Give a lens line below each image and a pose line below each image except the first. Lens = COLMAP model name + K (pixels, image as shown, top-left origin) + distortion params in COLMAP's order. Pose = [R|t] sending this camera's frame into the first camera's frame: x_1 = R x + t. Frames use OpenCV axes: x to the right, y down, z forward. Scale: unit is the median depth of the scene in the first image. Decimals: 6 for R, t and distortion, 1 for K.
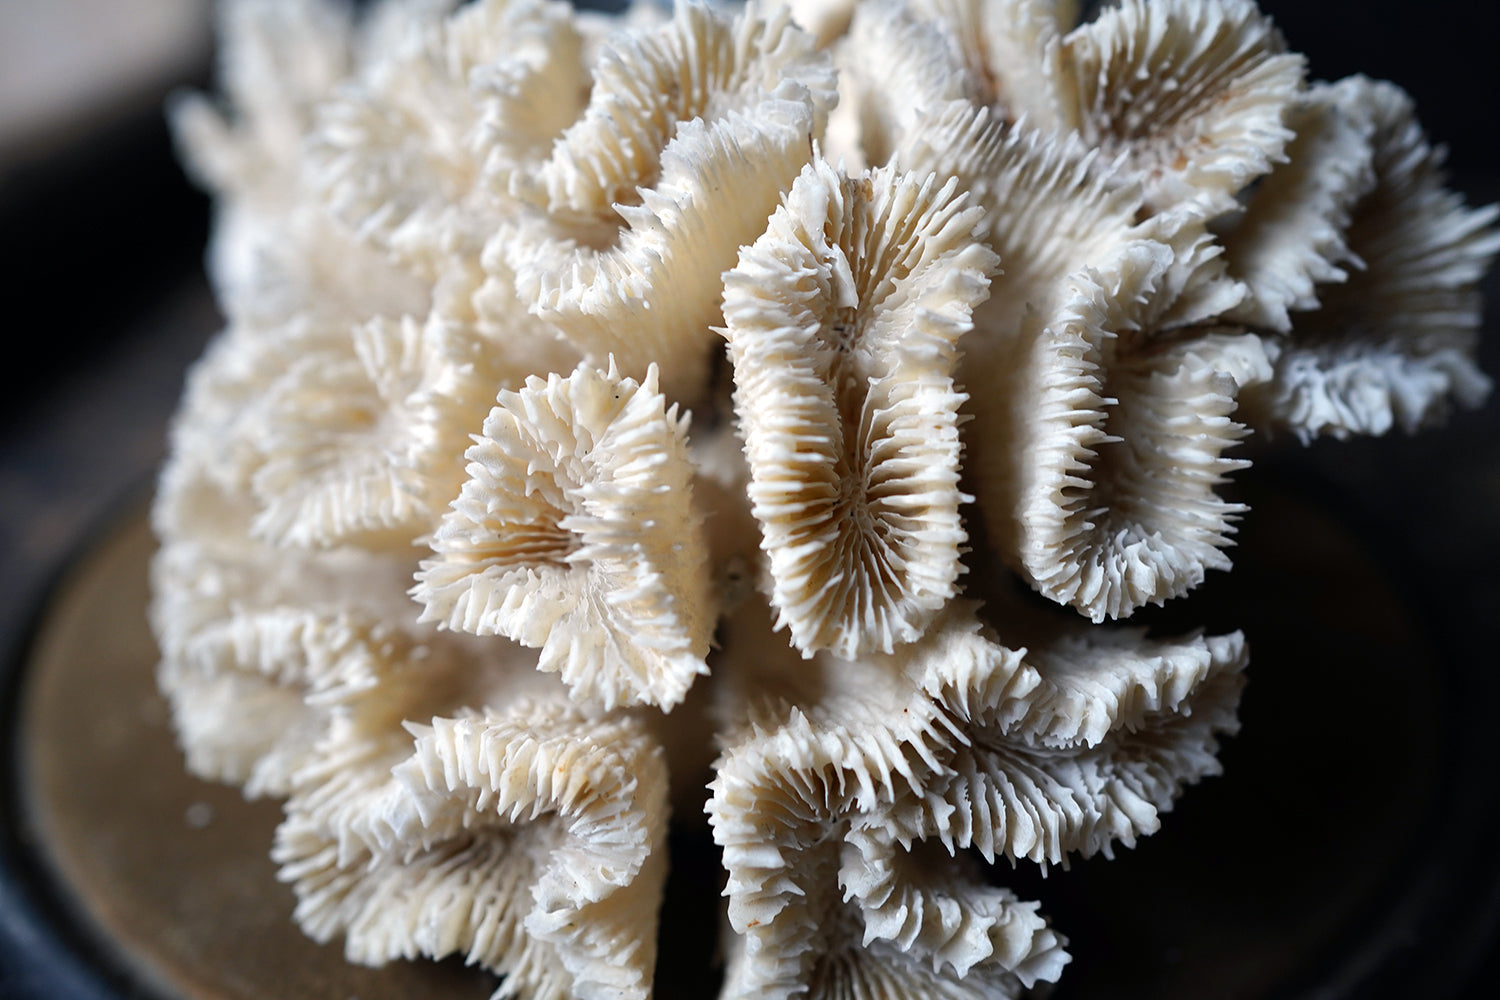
lens RADIAL K [[1495.5, 0, 758.9], [0, 1495.5, 494.7], [0, 0, 1]] dist [0.030238, 0.000000]
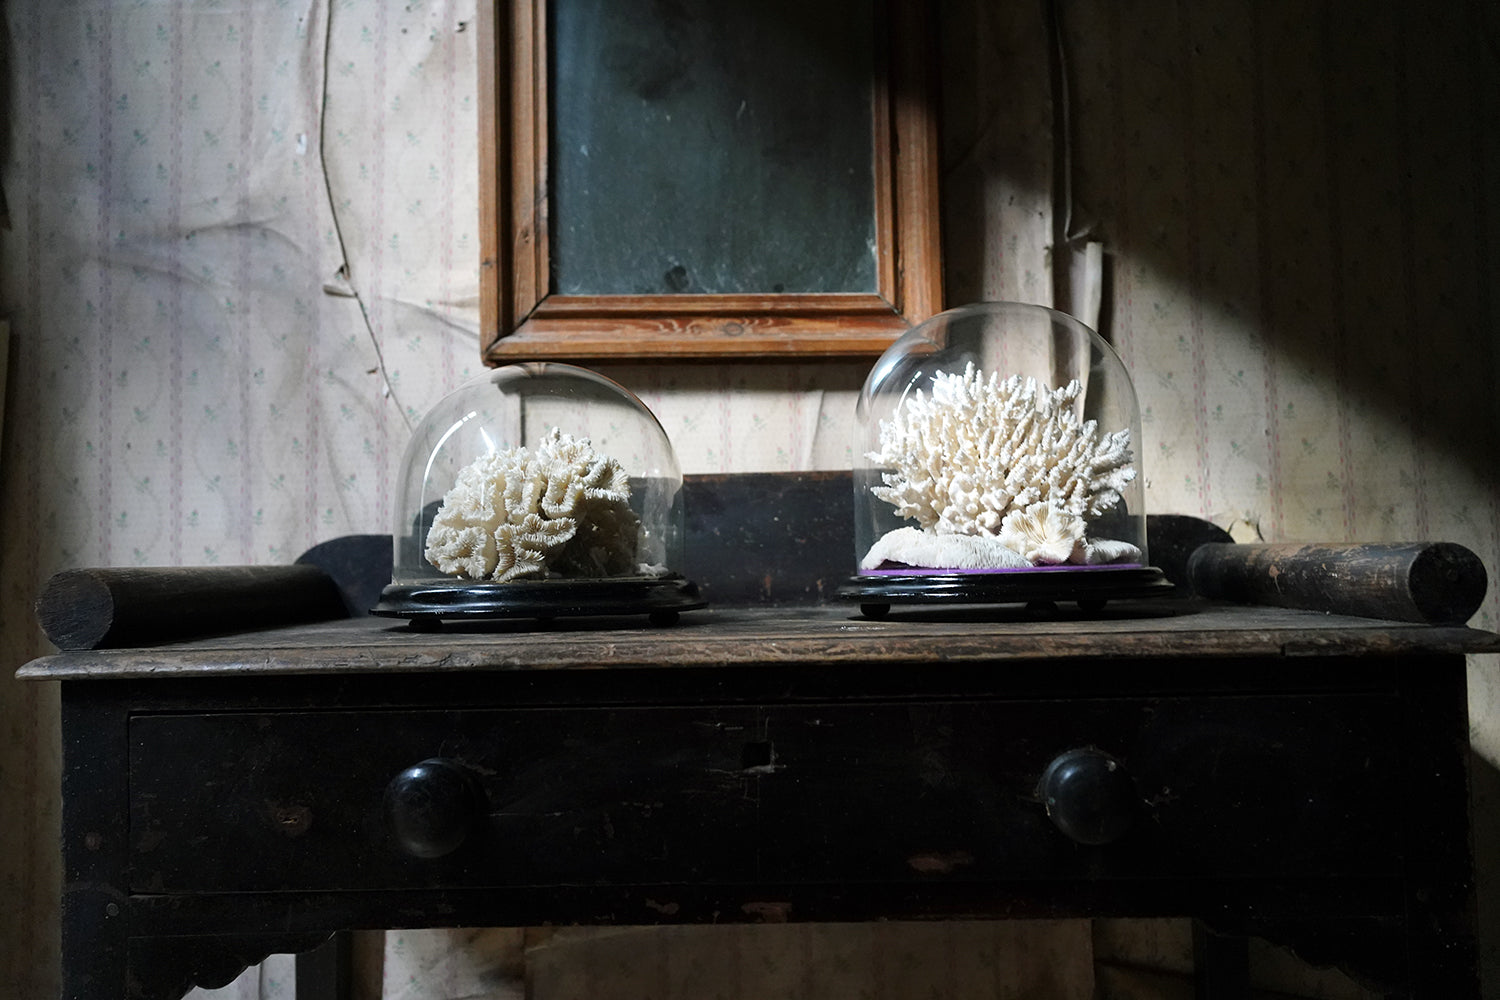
lens RADIAL K [[1495.5, 0, 751.2], [0, 1495.5, 486.5], [0, 0, 1]] dist [0.030238, 0.000000]
pose [[0.988481, -0.038387, -0.146397, 2.220446], [-0.041584, 0.861181, -0.506595, 3.555701], [0.145521, 0.506847, 0.849665, -5.019600]]
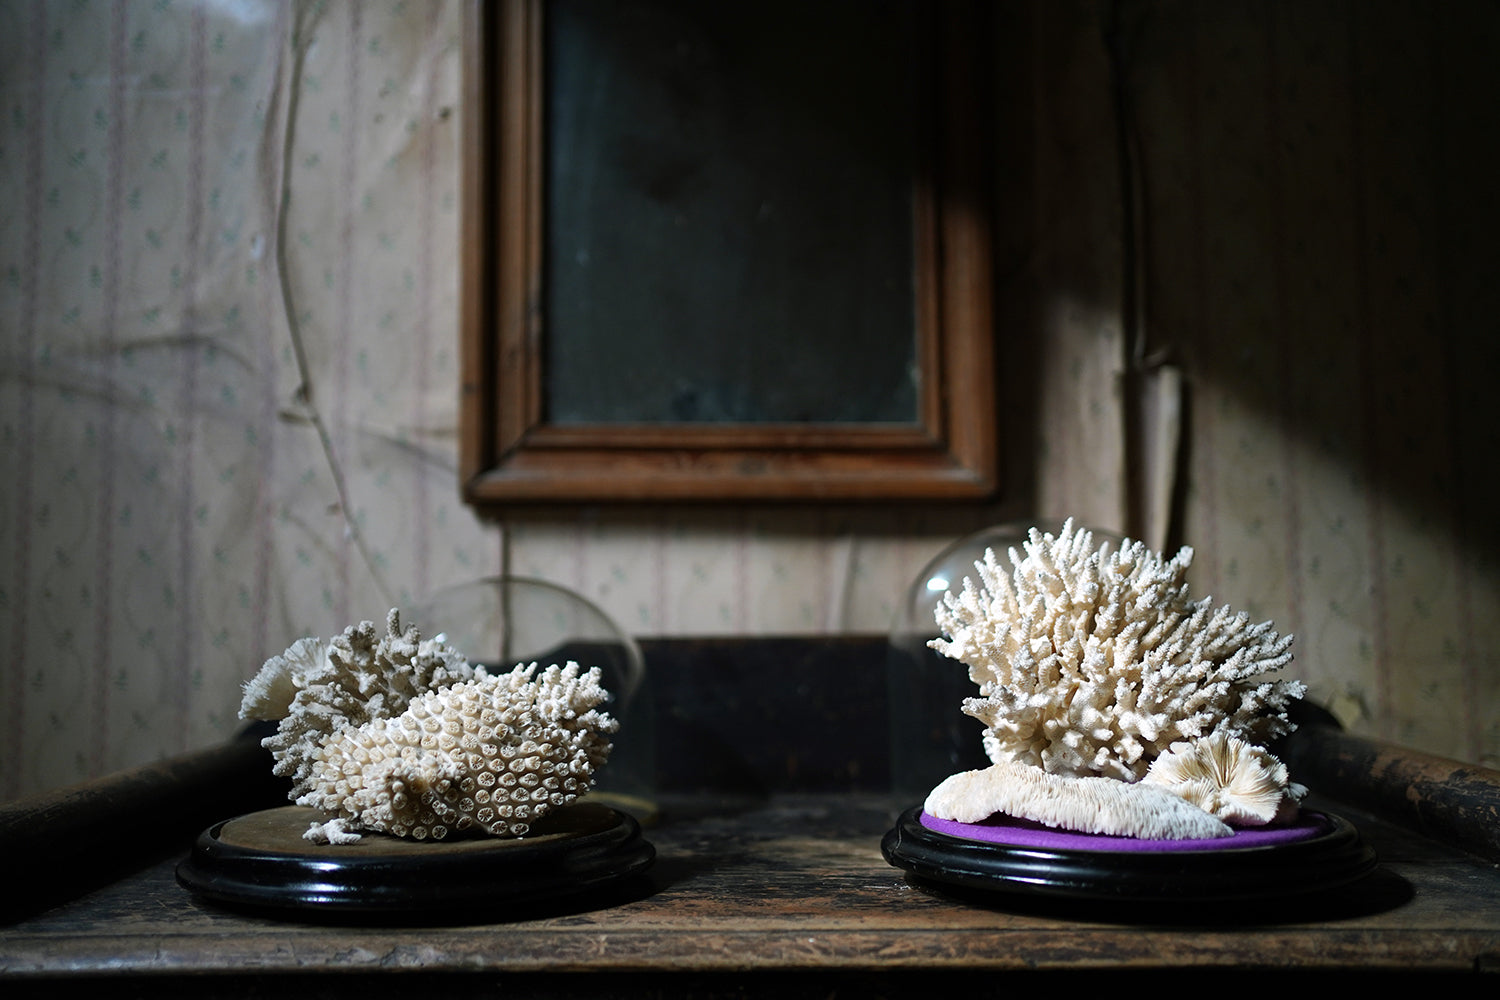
lens RADIAL K [[1495.5, 0, 748.0], [0, 1495.5, 498.2], [0, 0, 1]] dist [0.030238, 0.000000]
pose [[0.988236, -0.031525, -0.149650, 1.950085], [-0.052522, 0.849048, -0.525698, 2.332572], [0.143633, 0.527374, 0.837405, -4.233965]]
